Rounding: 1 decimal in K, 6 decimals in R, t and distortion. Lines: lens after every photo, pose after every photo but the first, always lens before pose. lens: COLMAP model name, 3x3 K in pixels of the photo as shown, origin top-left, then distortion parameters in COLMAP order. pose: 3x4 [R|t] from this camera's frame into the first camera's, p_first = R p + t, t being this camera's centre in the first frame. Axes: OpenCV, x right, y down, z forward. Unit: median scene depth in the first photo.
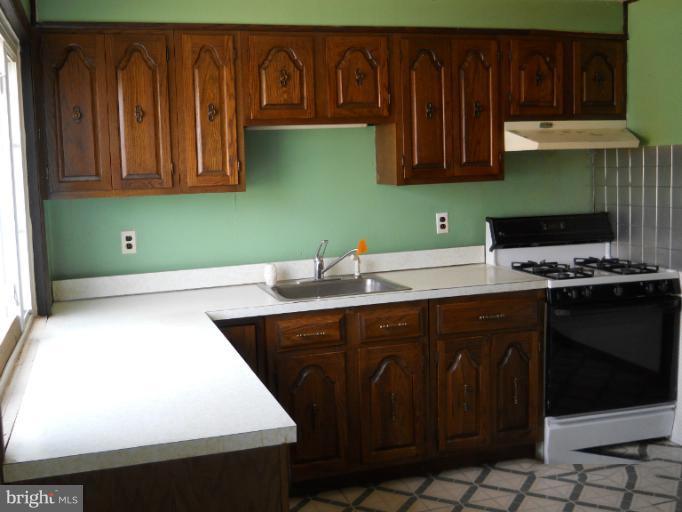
lens RADIAL K [[768.9, 0, 321.9], [0, 768.9, 236.0], [0, 0, 1]] dist [-0.005284, -0.041378]
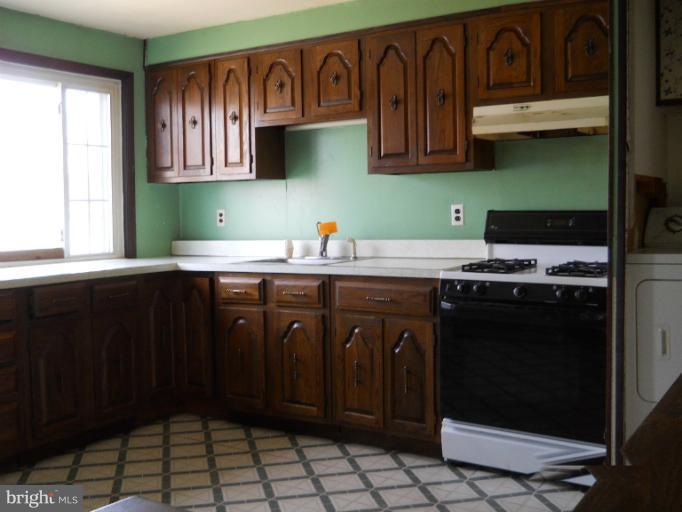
lens RADIAL K [[768.9, 0, 321.9], [0, 768.9, 236.0], [0, 0, 1]] dist [-0.005284, -0.041378]
pose [[0.644110, 0.050721, -0.763249, 0.860698], [-0.076500, 0.997068, 0.001701, 0.023270], [0.761098, 0.057293, 0.646102, 0.252140]]
